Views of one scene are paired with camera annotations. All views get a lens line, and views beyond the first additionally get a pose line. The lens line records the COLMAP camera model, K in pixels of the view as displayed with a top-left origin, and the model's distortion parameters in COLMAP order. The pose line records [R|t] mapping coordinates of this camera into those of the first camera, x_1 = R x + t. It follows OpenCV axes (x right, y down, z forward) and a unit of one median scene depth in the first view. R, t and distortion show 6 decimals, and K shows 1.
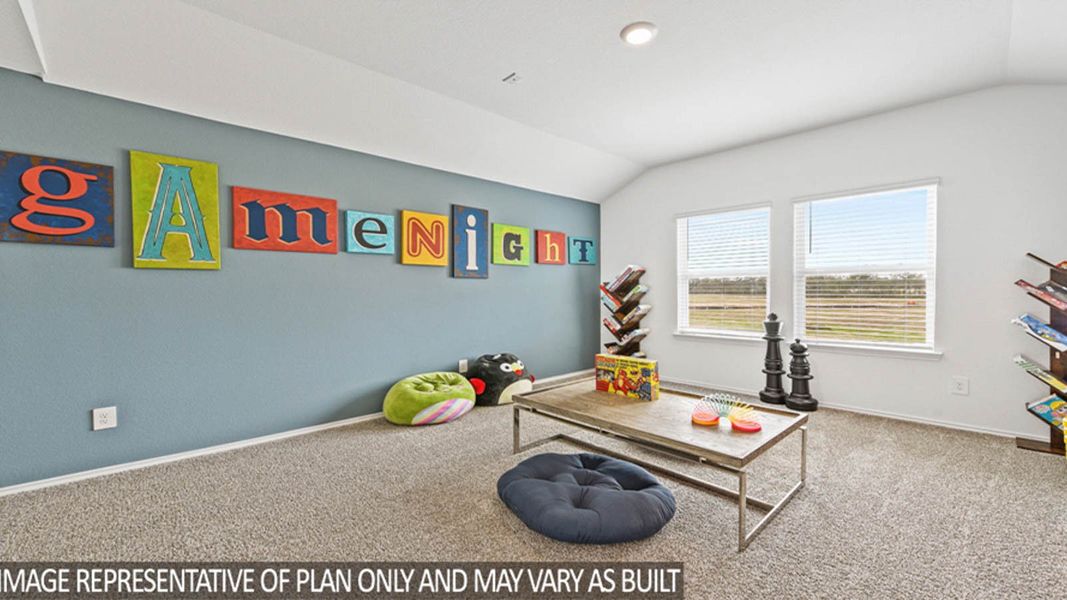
lens RADIAL K [[427.4, 0, 526.1], [0, 427.4, 296.6], [0, 0, 1]] dist [0.000880, -0.000539]
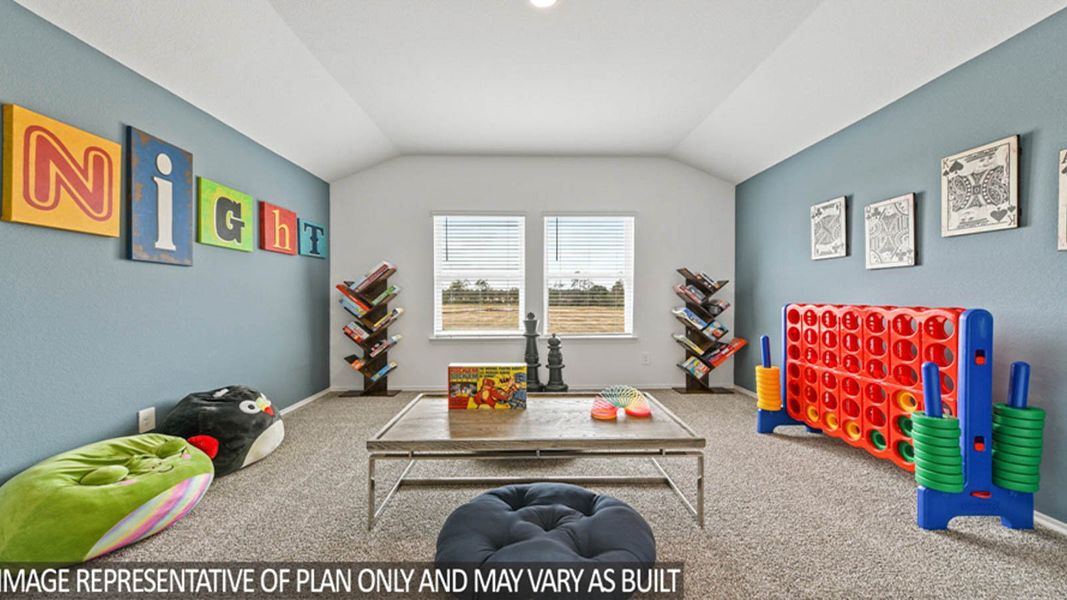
lens RADIAL K [[427.4, 0, 530.0], [0, 427.4, 302.3], [0, 0, 1]] dist [0.000880, -0.000539]
pose [[0.659690, -0.002968, 0.751532, -0.255475], [0.009337, 0.999947, -0.004247, 0.017025], [-0.751480, 0.009819, 0.659683, 0.271640]]
